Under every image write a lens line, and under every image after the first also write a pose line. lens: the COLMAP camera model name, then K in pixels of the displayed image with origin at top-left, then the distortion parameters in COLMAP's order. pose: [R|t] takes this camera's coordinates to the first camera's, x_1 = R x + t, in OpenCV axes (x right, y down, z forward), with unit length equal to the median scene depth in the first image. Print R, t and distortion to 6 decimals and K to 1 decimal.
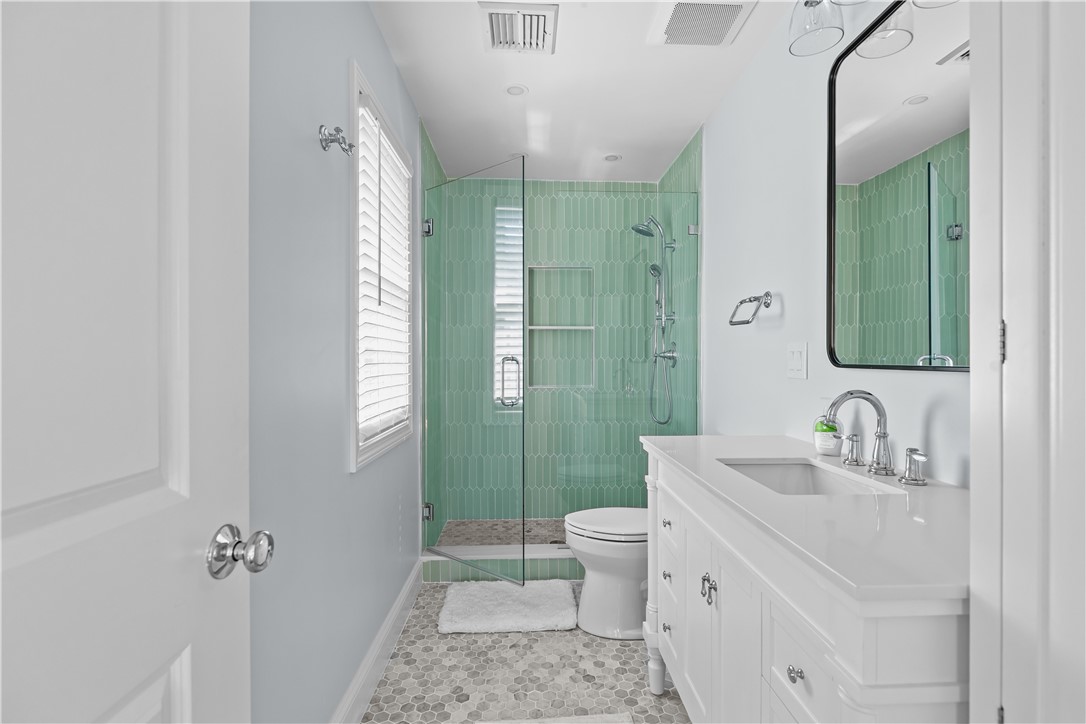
lens RADIAL K [[507.9, 0, 551.2], [0, 507.9, 360.8], [0, 0, 1]] dist [-0.002602, -0.001066]
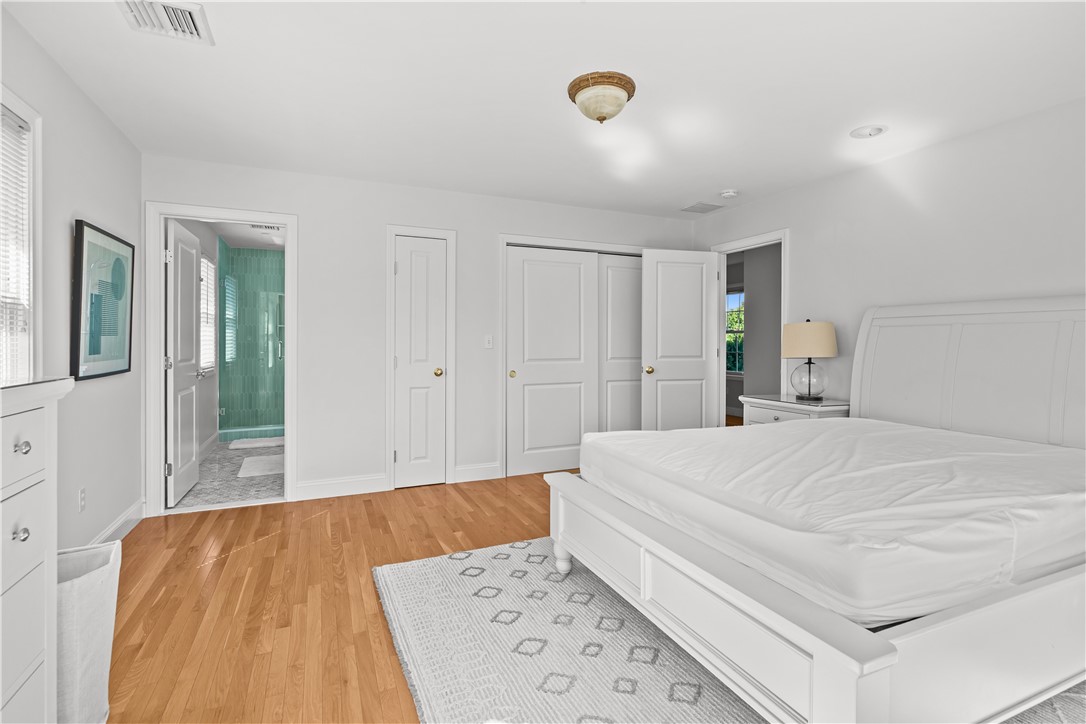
lens RADIAL K [[517.6, 0, 550.3], [0, 517.6, 336.9], [0, 0, 1]] dist [0.001516, 0.000330]
pose [[0.929603, 0.003417, 0.368548, 0.280776], [0.000833, 0.999935, -0.011372, -0.002334], [-0.368563, 0.010878, 0.929539, -1.788666]]
